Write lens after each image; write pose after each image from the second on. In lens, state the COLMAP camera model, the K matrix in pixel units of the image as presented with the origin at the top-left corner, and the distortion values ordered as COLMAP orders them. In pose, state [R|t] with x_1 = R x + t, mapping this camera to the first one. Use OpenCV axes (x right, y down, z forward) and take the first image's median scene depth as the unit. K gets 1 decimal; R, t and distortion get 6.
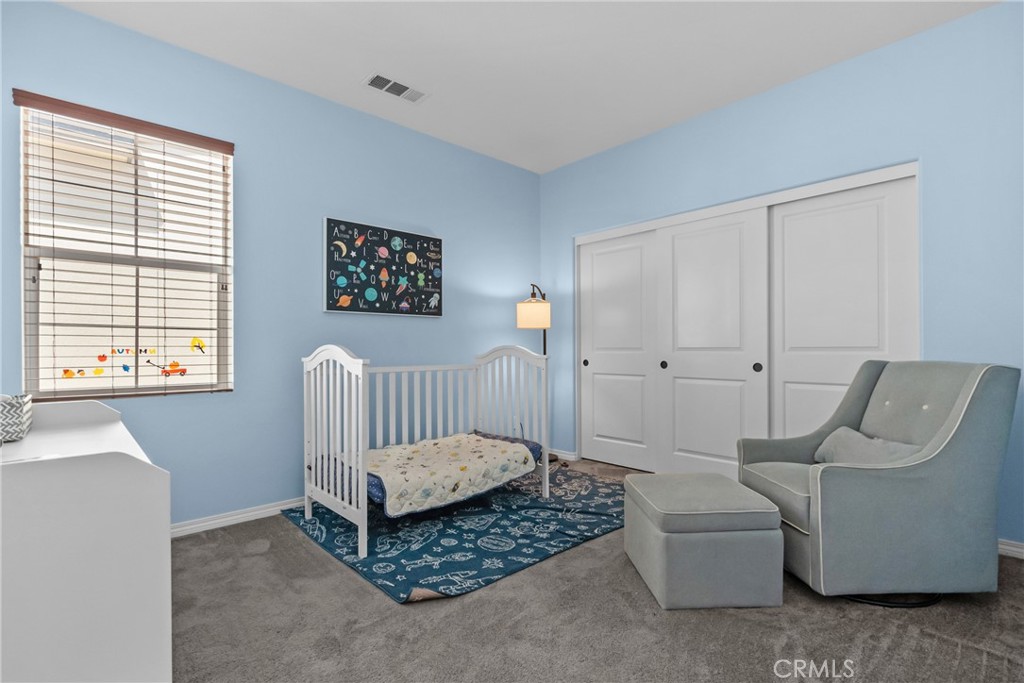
lens RADIAL K [[470.2, 0, 494.5], [0, 470.2, 333.4], [0, 0, 1]] dist [-0.005558, 0.002614]
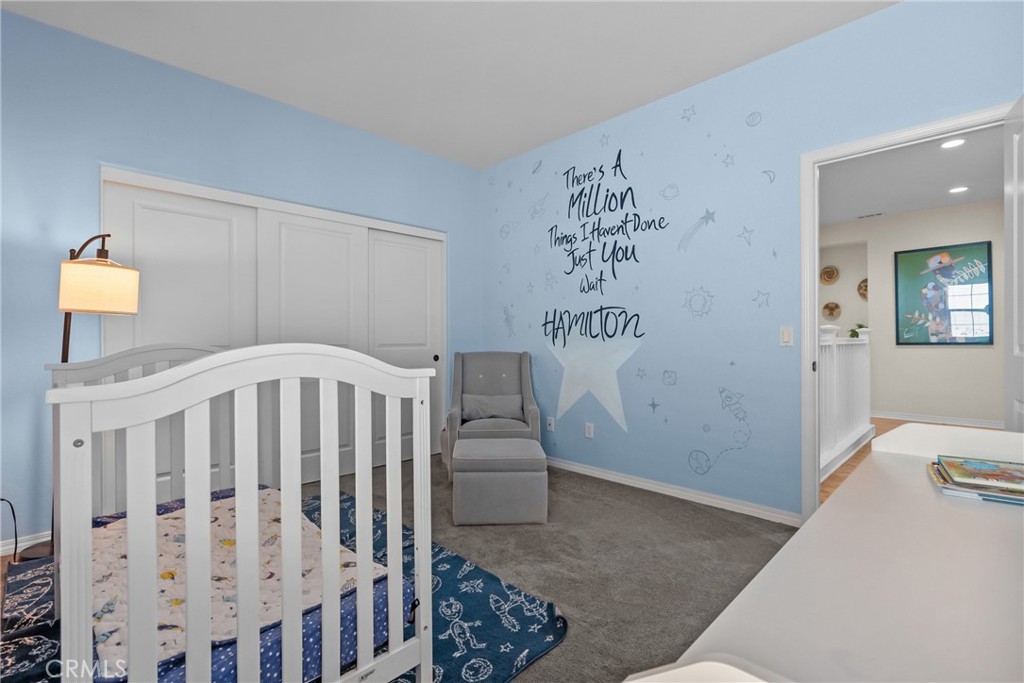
lens RADIAL K [[470.2, 0, 521.9], [0, 470.2, 343.9], [0, 0, 1]] dist [-0.005558, 0.002614]
pose [[-0.049748, 0.000357, 0.998762, -0.915155], [-0.008204, 0.999966, -0.000766, 0.039244], [-0.998728, -0.008232, -0.049744, 0.988158]]
